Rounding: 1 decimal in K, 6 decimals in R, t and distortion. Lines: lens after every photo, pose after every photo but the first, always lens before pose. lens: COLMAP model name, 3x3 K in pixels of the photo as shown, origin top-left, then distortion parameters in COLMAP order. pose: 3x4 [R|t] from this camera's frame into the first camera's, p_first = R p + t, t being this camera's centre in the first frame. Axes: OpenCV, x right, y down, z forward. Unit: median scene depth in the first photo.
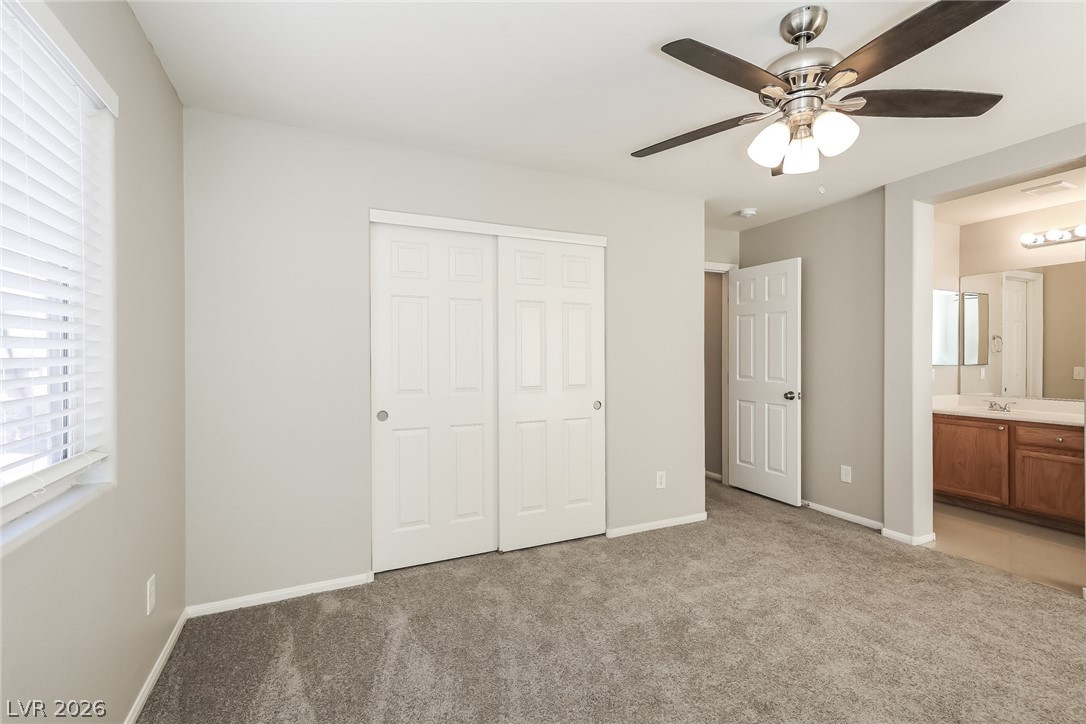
lens RADIAL K [[485.2, 0, 542.7], [0, 485.2, 355.8], [0, 0, 1]] dist [-0.001695, -0.000119]
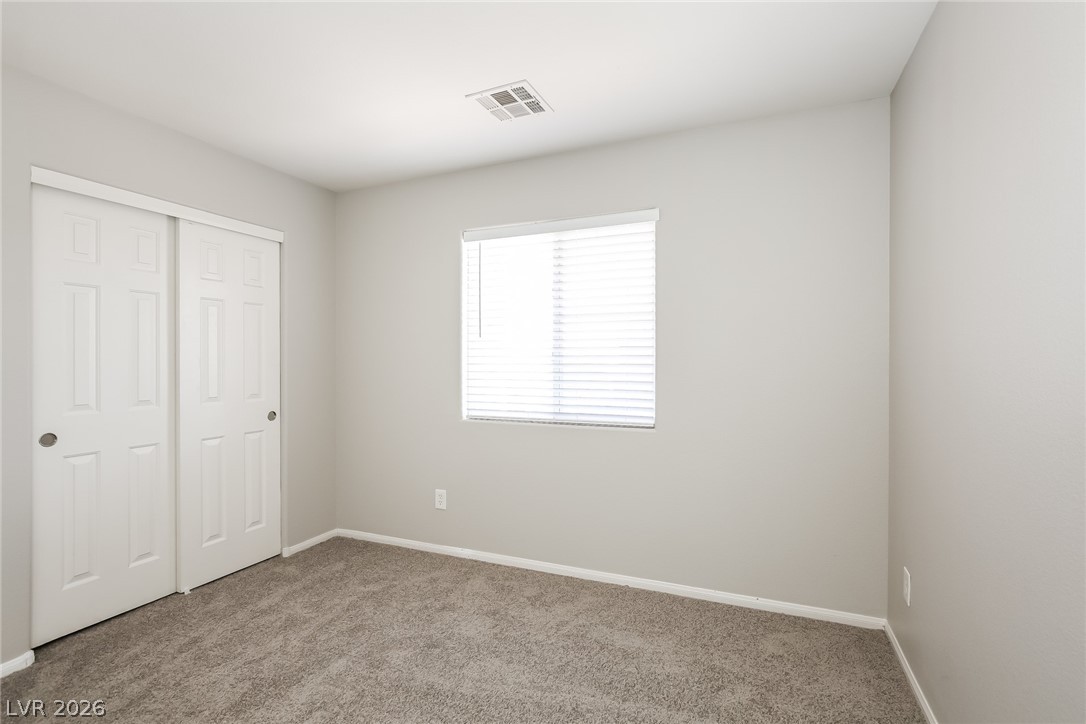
lens RADIAL K [[524.0, 0, 543.0], [0, 524.0, 362.0], [0, 0, 1]] dist [-0.002480, -0.000088]
pose [[0.740201, -0.001519, 0.672384, -0.228106], [-0.000319, 0.999997, 0.002611, -0.001009], [-0.672386, -0.002147, 0.740198, -0.094059]]
